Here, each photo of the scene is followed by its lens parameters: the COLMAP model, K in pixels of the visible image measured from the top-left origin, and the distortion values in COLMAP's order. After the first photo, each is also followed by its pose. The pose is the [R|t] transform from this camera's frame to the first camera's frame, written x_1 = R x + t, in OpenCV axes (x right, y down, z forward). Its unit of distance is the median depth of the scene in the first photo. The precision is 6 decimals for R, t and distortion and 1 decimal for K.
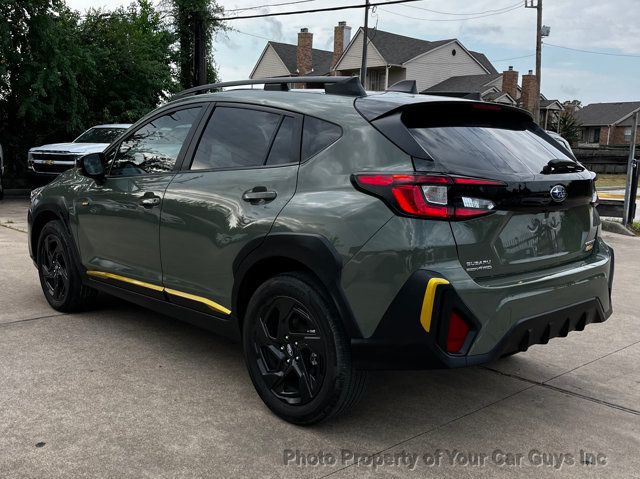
lens RADIAL K [[649.8, 0, 320.9], [0, 649.8, 275.0], [0, 0, 1]] dist [0.031103, 0.000000]
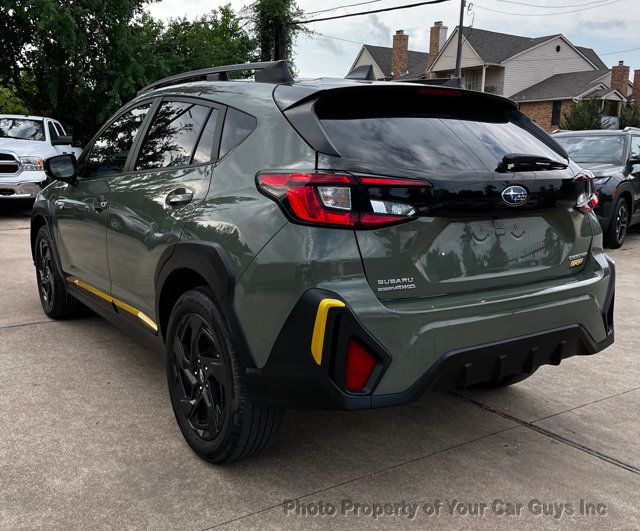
lens RADIAL K [[650.3, 0, 318.9], [0, 650.3, 275.6], [0, 0, 1]] dist [0.032370, 0.000000]
pose [[0.988037, 0.017436, -0.153226, 0.051290], [-0.018264, 0.999825, -0.003995, -0.003836], [0.153129, 0.006746, 0.988183, 0.033927]]
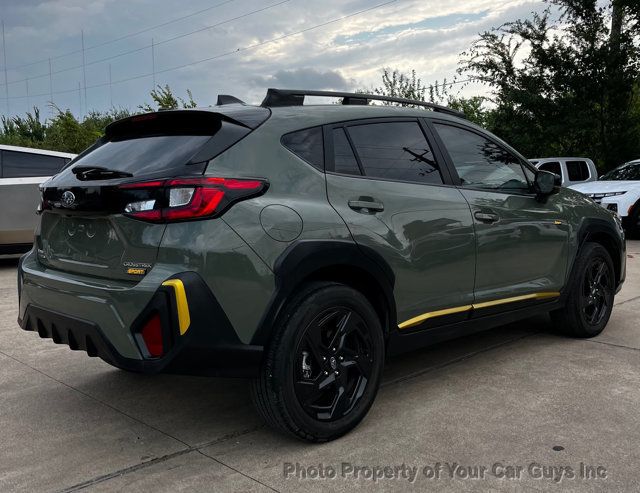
lens RADIAL K [[653.0, 0, 323.9], [0, 653.0, 252.0], [0, 0, 1]] dist [0.043360, 0.000000]
pose [[0.025312, 0.077877, -0.996642, 0.286533], [-0.175807, 0.981770, 0.072249, -0.038589], [0.984099, 0.173388, 0.038542, 0.280571]]
